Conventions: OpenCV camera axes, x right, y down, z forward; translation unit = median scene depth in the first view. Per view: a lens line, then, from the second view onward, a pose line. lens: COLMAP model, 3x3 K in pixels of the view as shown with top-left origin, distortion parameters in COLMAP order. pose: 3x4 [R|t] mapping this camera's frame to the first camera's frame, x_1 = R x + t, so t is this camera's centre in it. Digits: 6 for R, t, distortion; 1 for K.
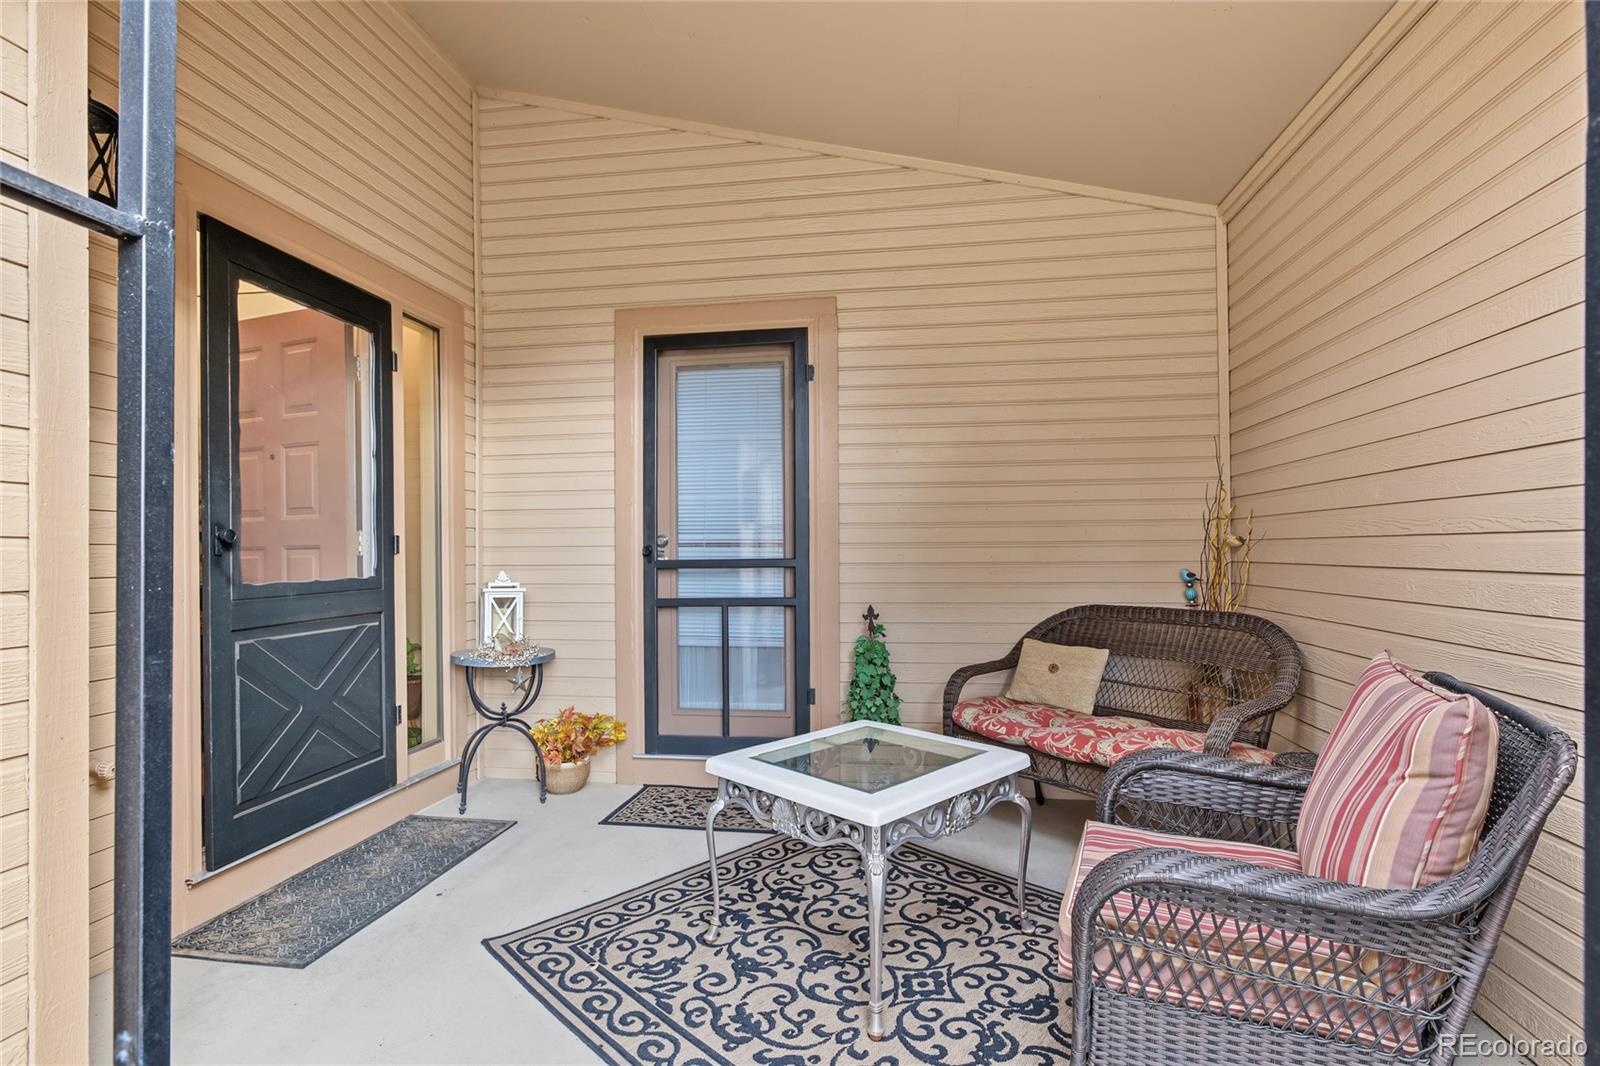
lens RADIAL K [[764.2, 0, 801.8], [0, 764.2, 540.1], [0, 0, 1]] dist [0.000741, 0.000300]
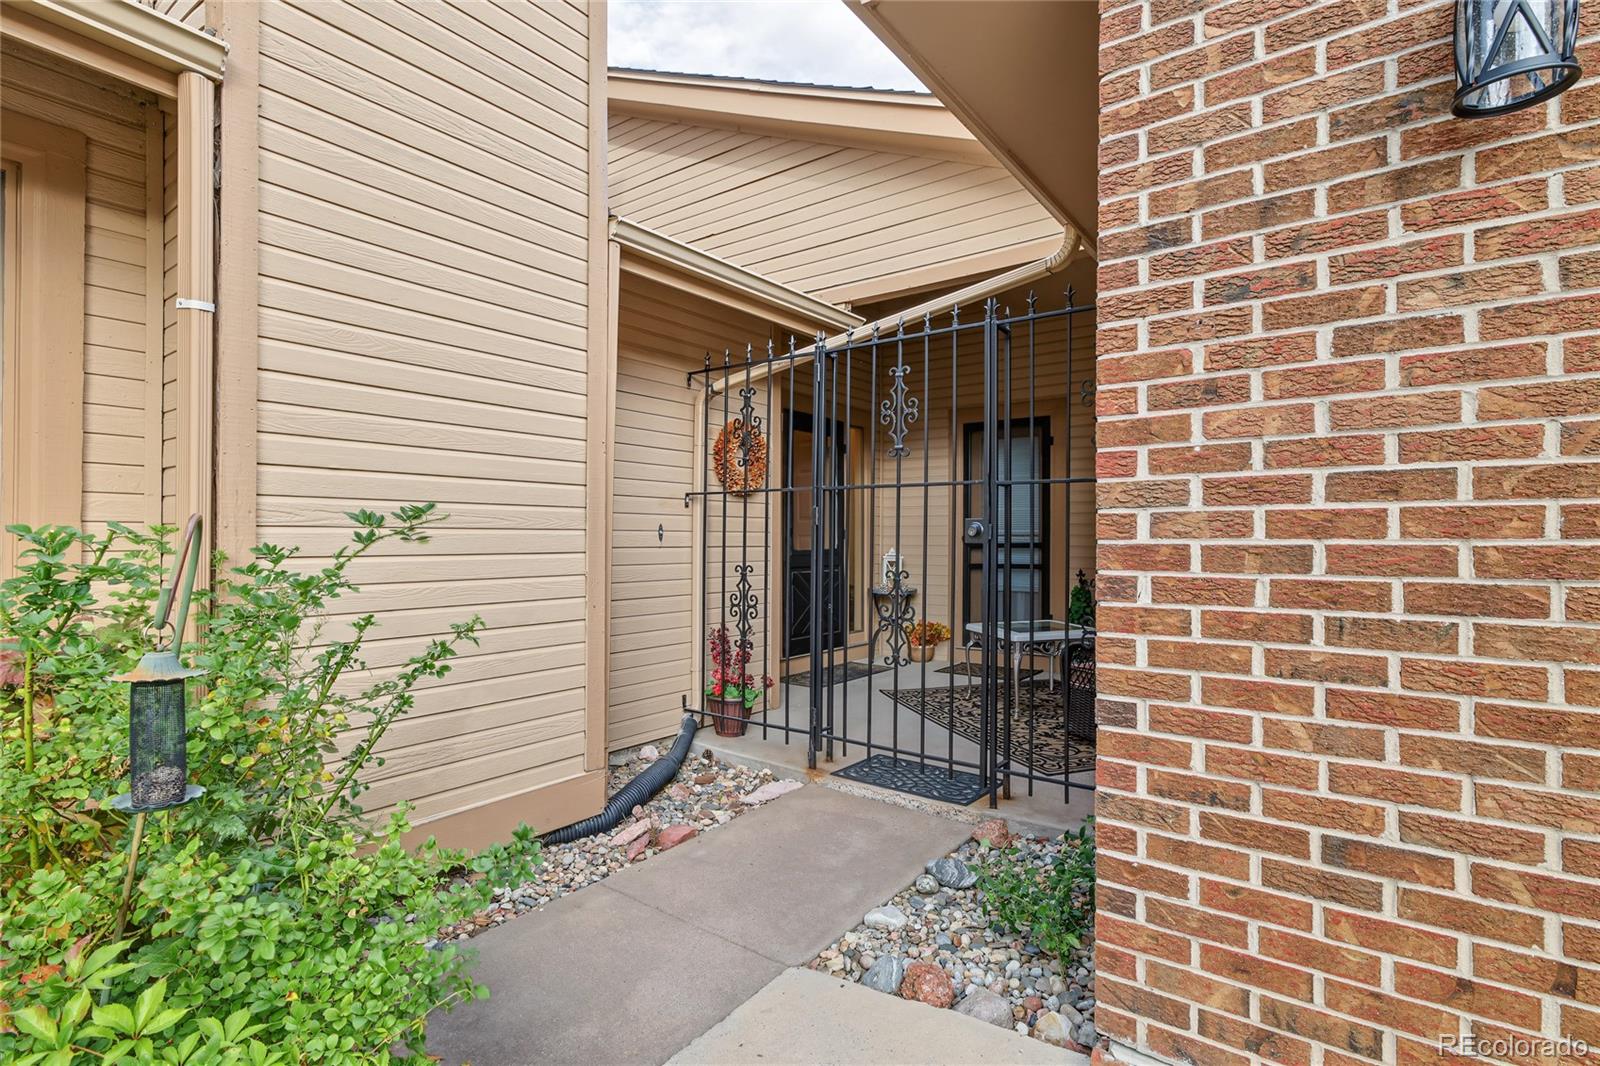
lens RADIAL K [[764.2, 0, 797.4], [0, 764.2, 535.2], [0, 0, 1]] dist [0.000741, 0.000300]
pose [[0.894020, 0.001738, -0.448024, 0.283061], [-0.001899, 0.999998, 0.000090, 0.006697], [0.448024, 0.000770, 0.894021, -0.891892]]
